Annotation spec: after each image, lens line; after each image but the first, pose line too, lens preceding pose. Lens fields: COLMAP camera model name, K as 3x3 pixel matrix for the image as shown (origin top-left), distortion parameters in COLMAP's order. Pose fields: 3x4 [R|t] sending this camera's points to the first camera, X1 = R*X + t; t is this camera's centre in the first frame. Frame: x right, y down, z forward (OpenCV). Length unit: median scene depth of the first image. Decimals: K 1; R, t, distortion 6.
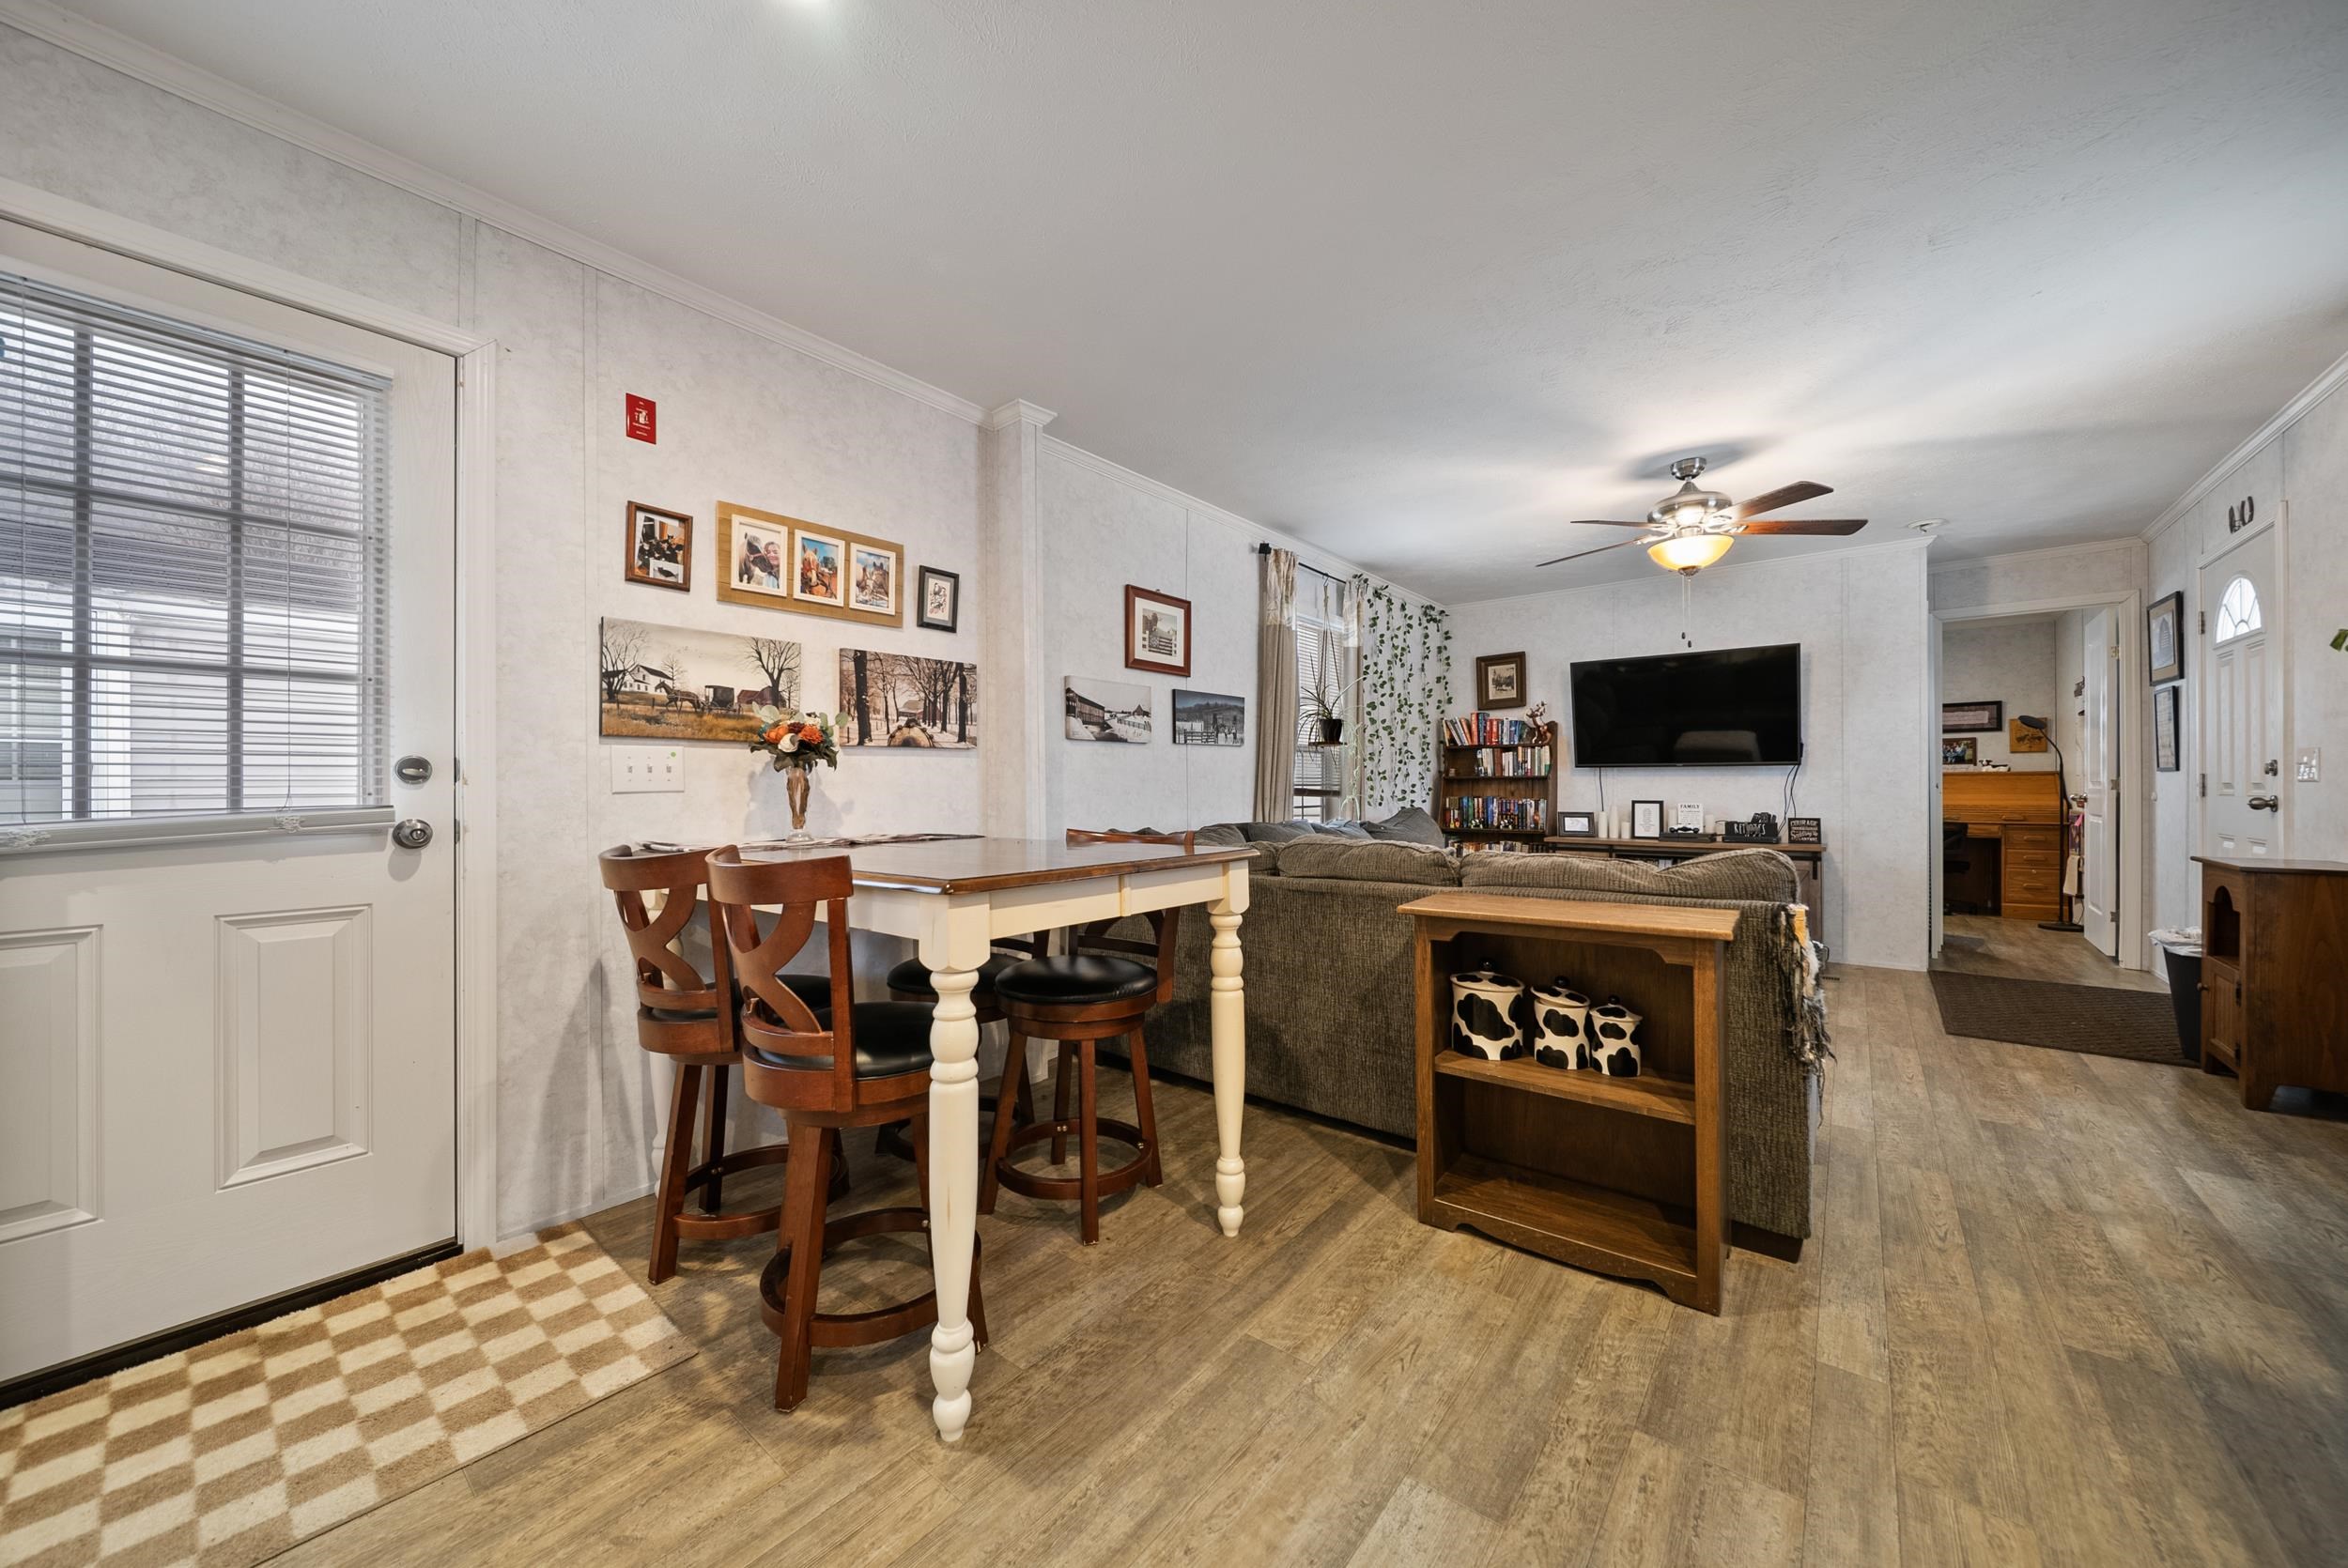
lens RADIAL K [[834.4, 0, 1171.4], [0, 834.4, 794.5], [0, 0, 1]] dist [0.000068, -0.001121]
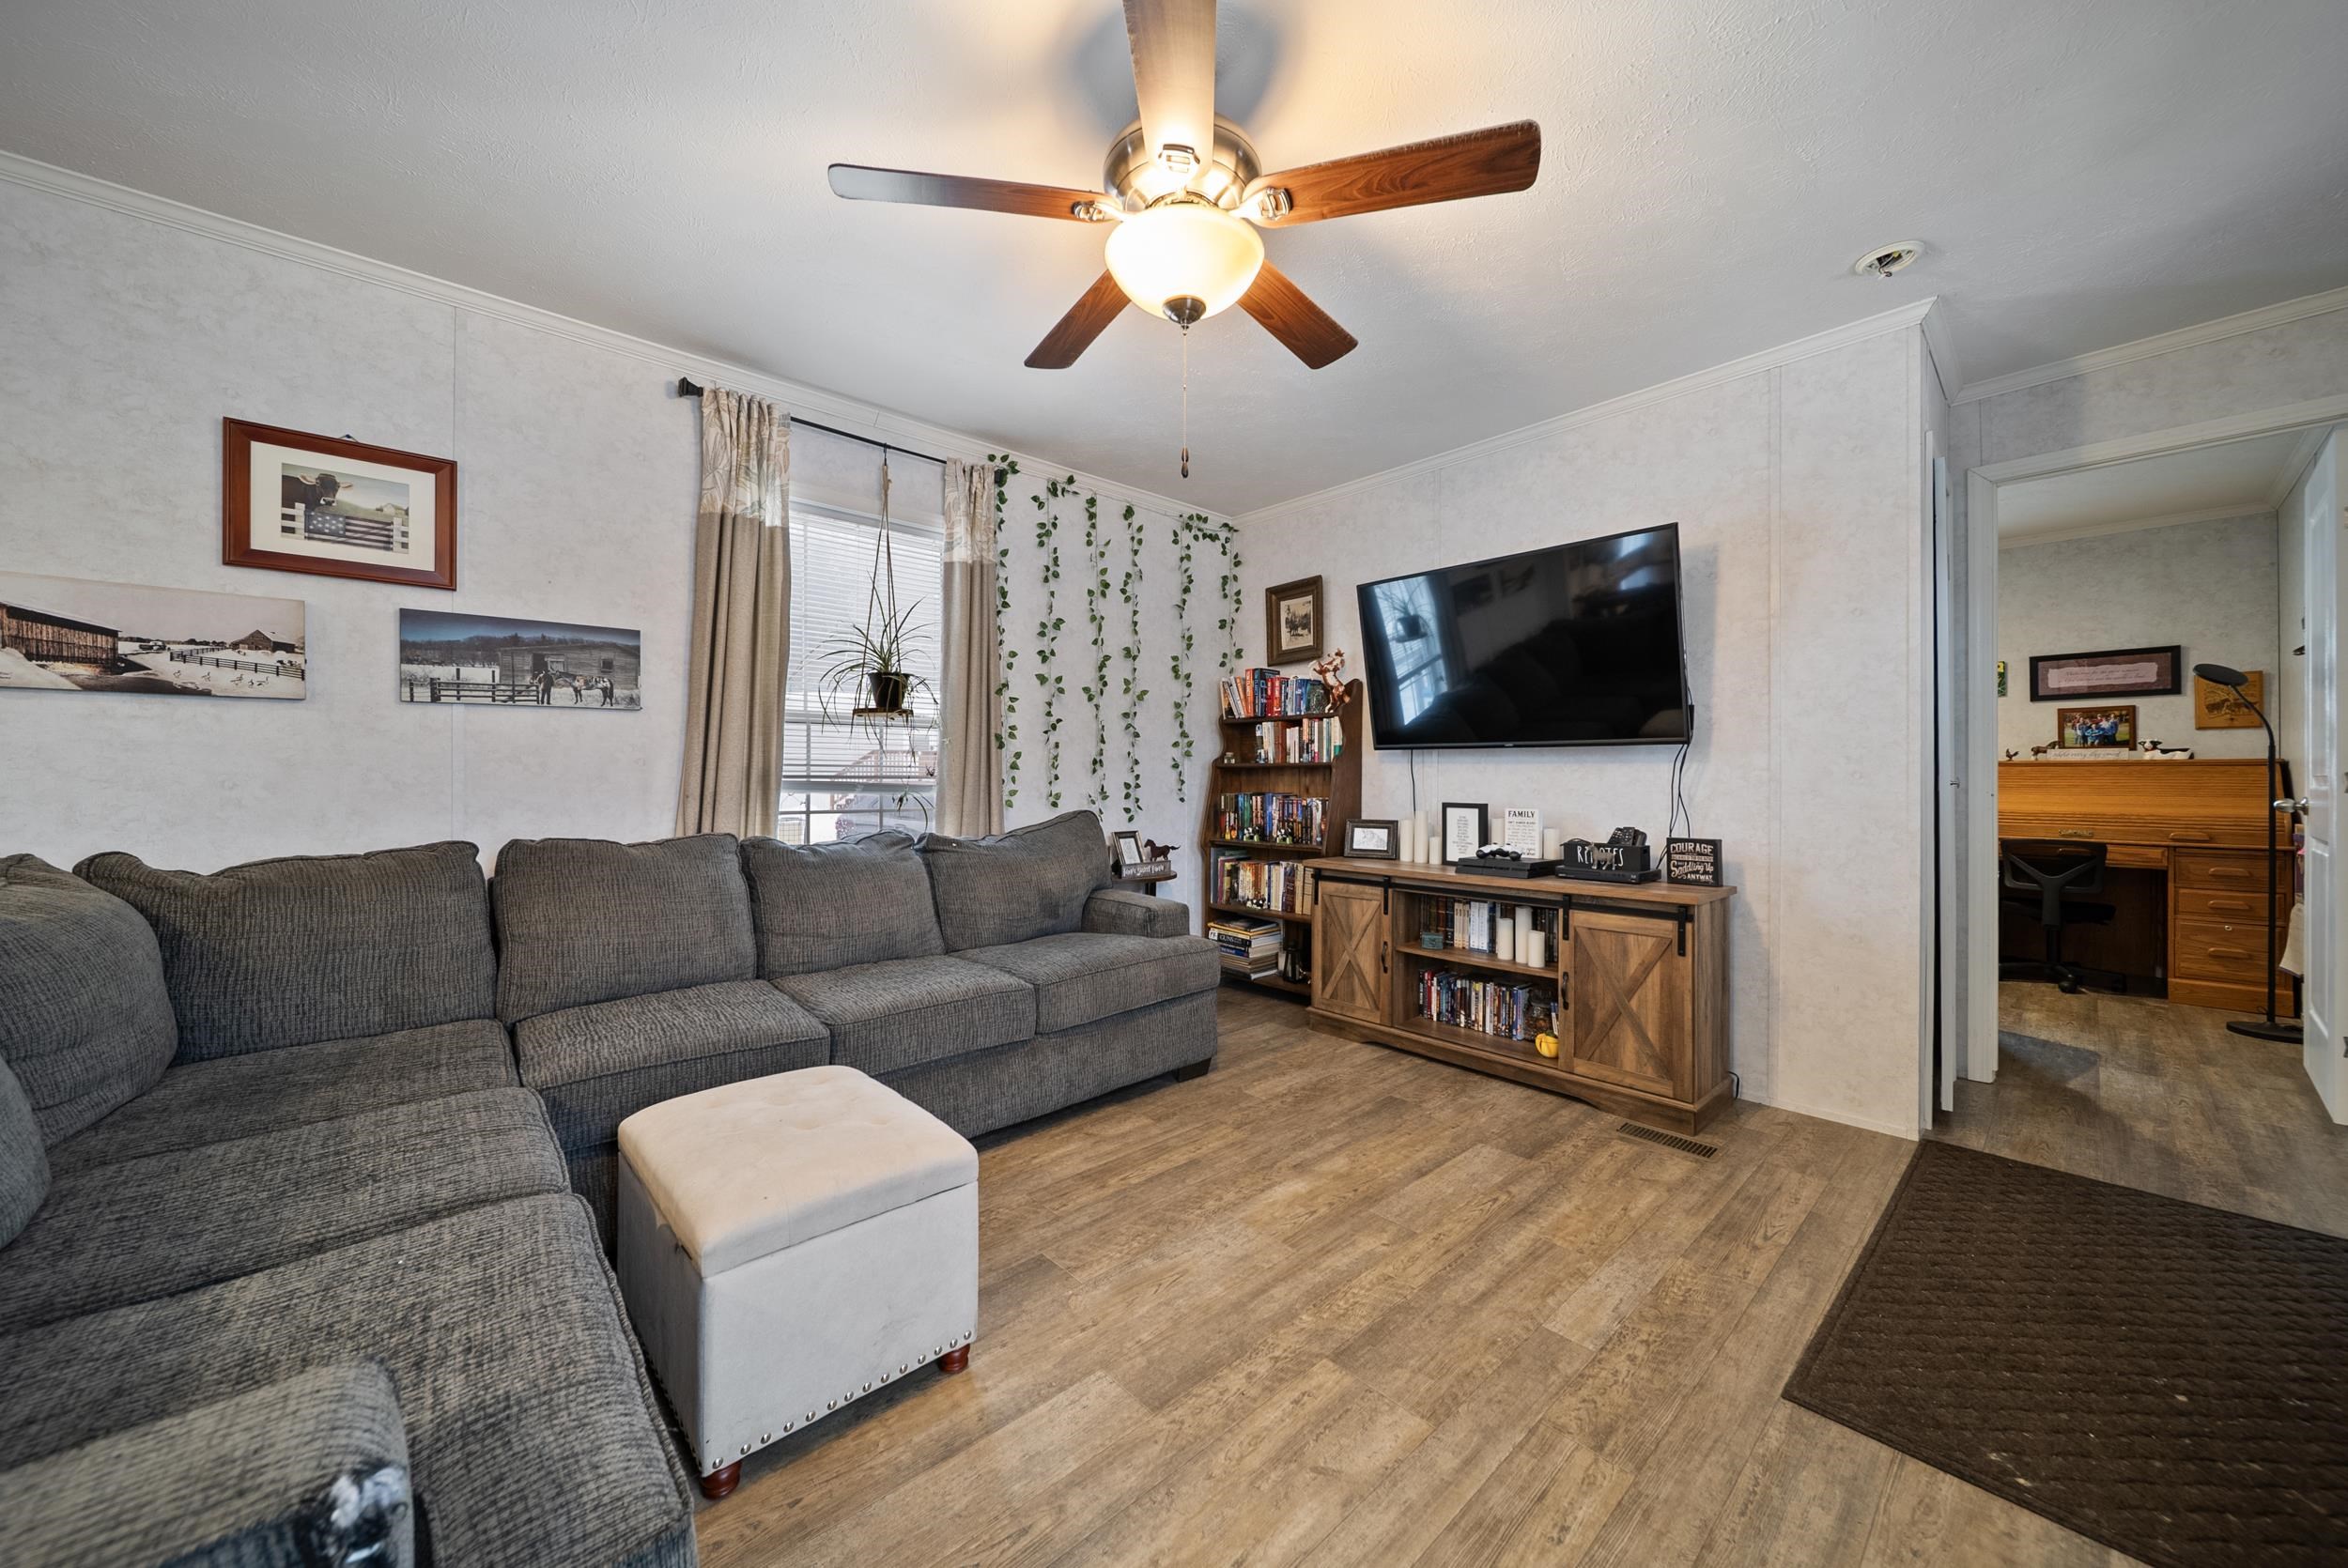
lens RADIAL K [[834.4, 0, 1181.0], [0, 834.4, 780.7], [0, 0, 1]] dist [0.000068, -0.001121]
pose [[0.989426, 0.007082, -0.144863, 0.505750], [-0.007559, 0.999968, -0.002741, -0.006629], [0.144839, 0.003808, 0.989448, 0.403247]]
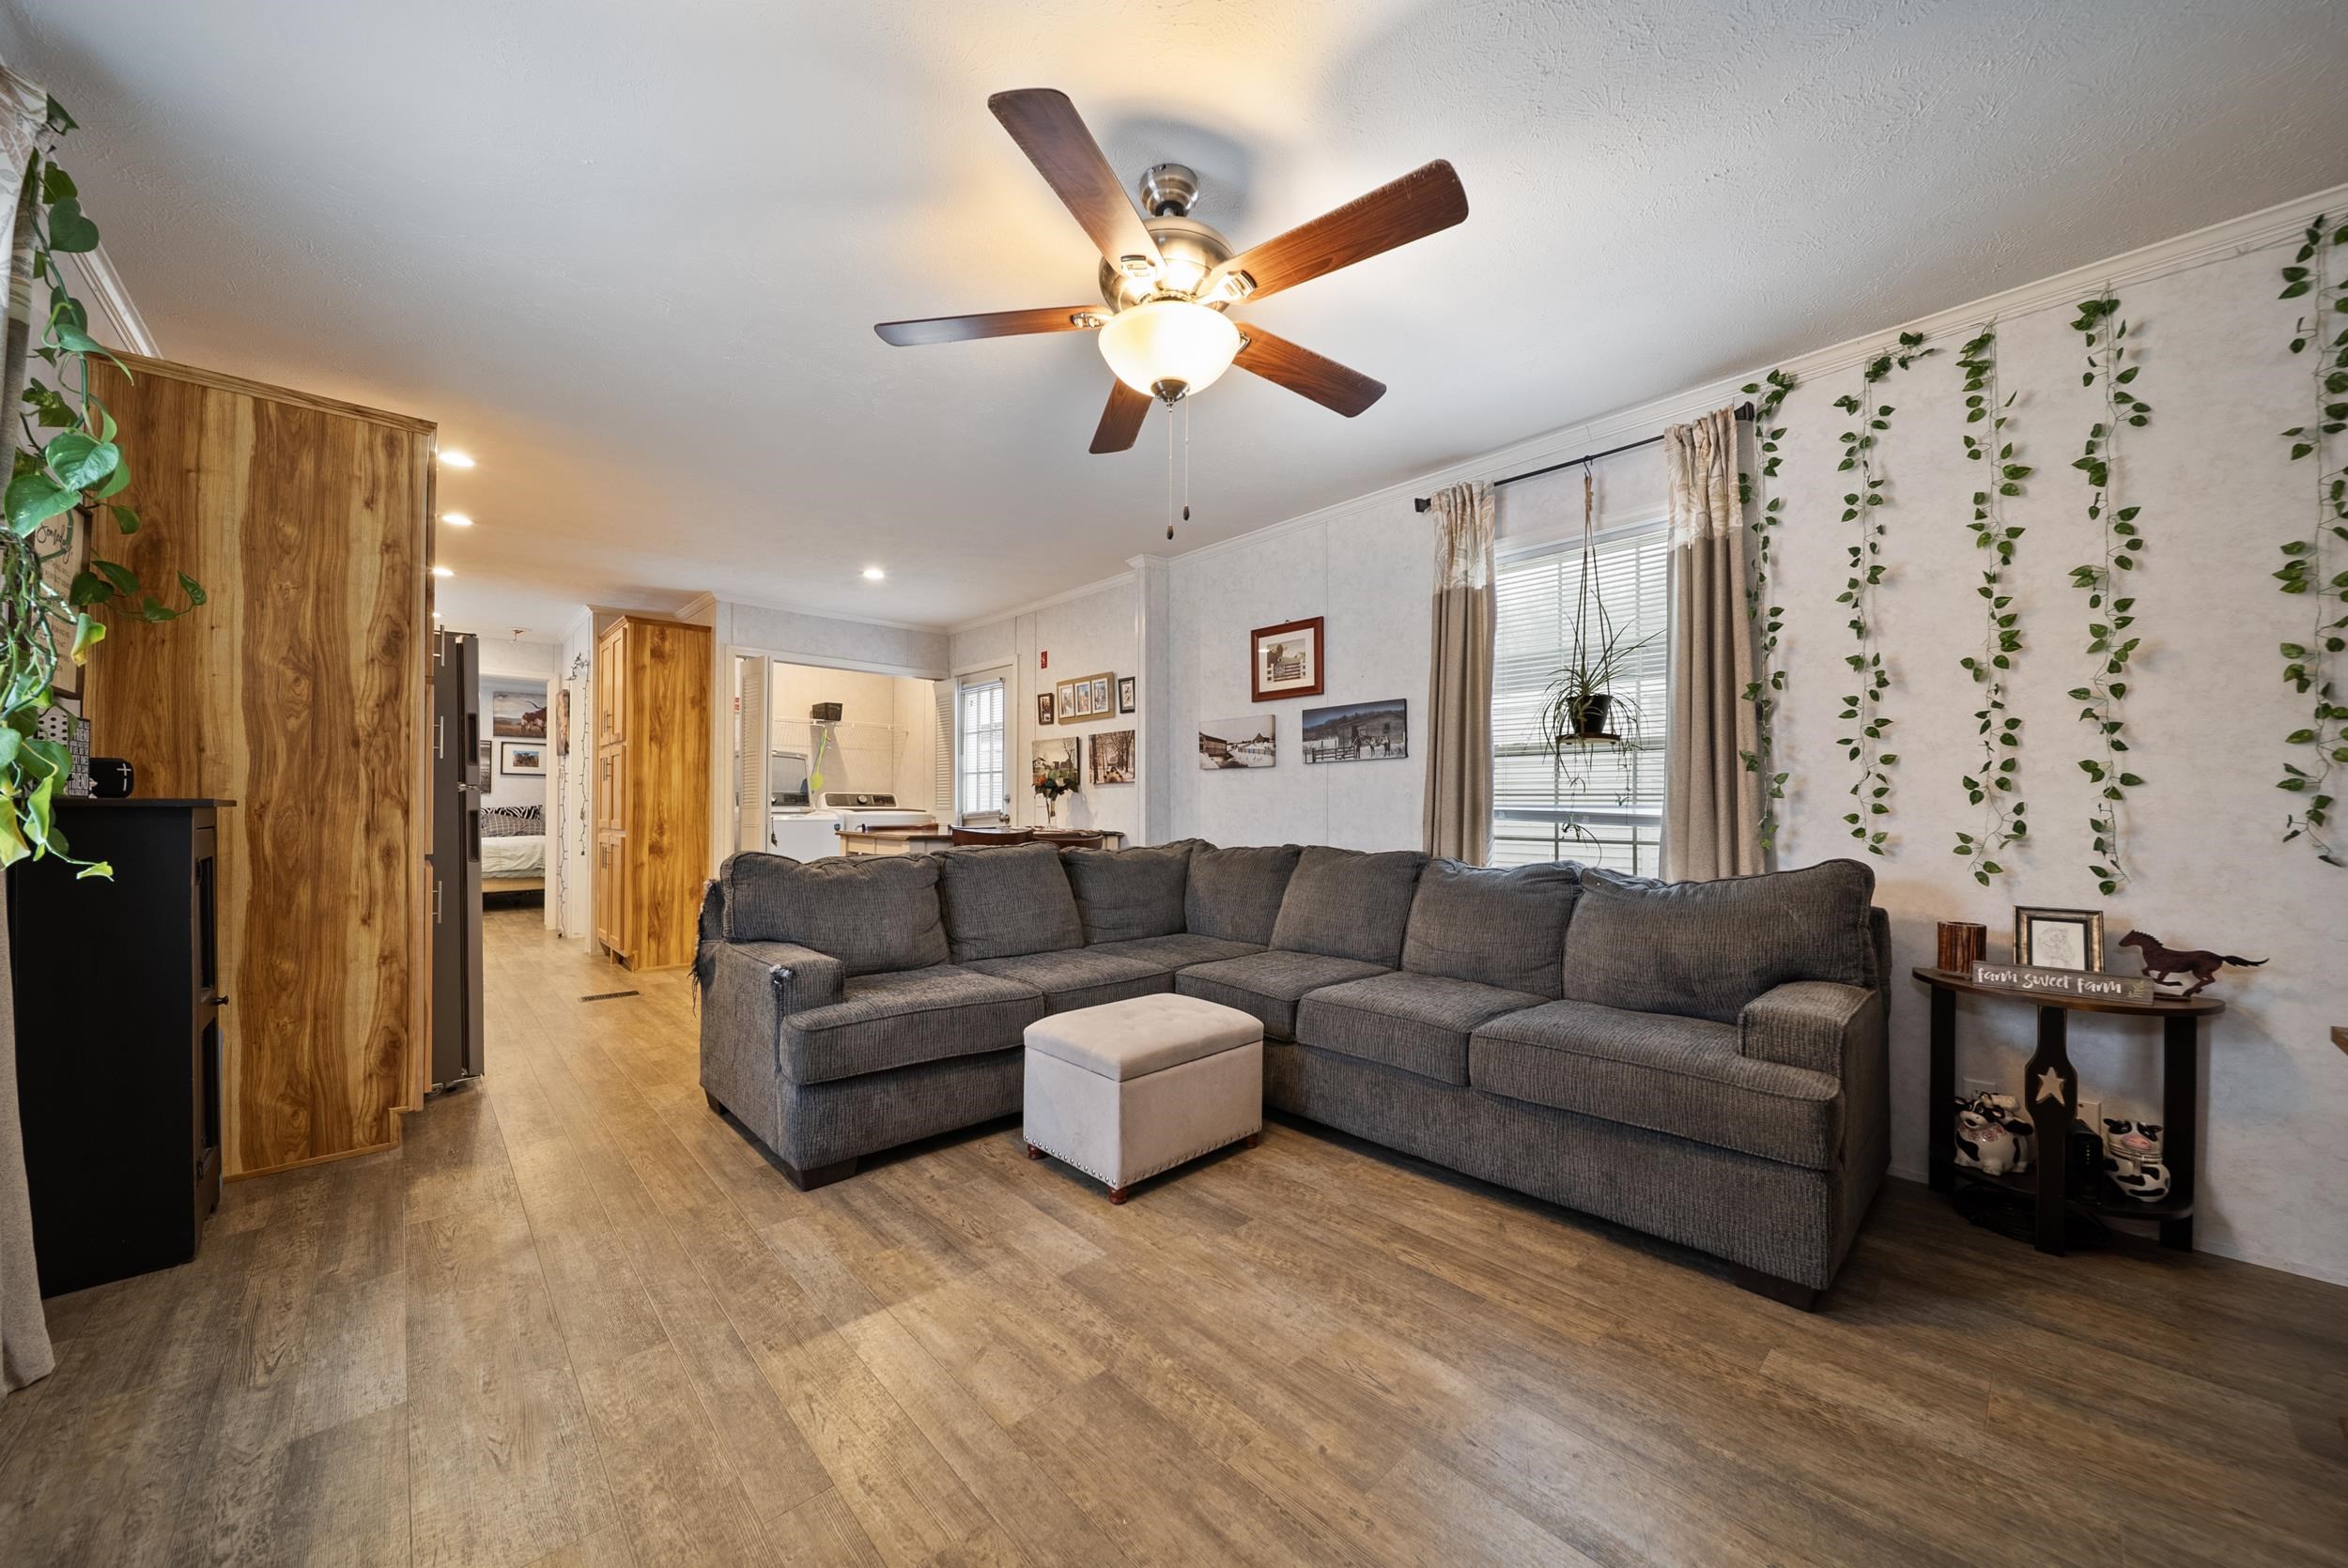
lens RADIAL K [[834.4, 0, 1177.0], [0, 834.4, 806.3], [0, 0, 1]] dist [0.000068, -0.001121]
pose [[-0.134259, 0.006730, -0.990923, 0.832791], [-0.009280, 0.999925, 0.008049, -0.012598], [0.990903, 0.010277, -0.134186, 0.791595]]
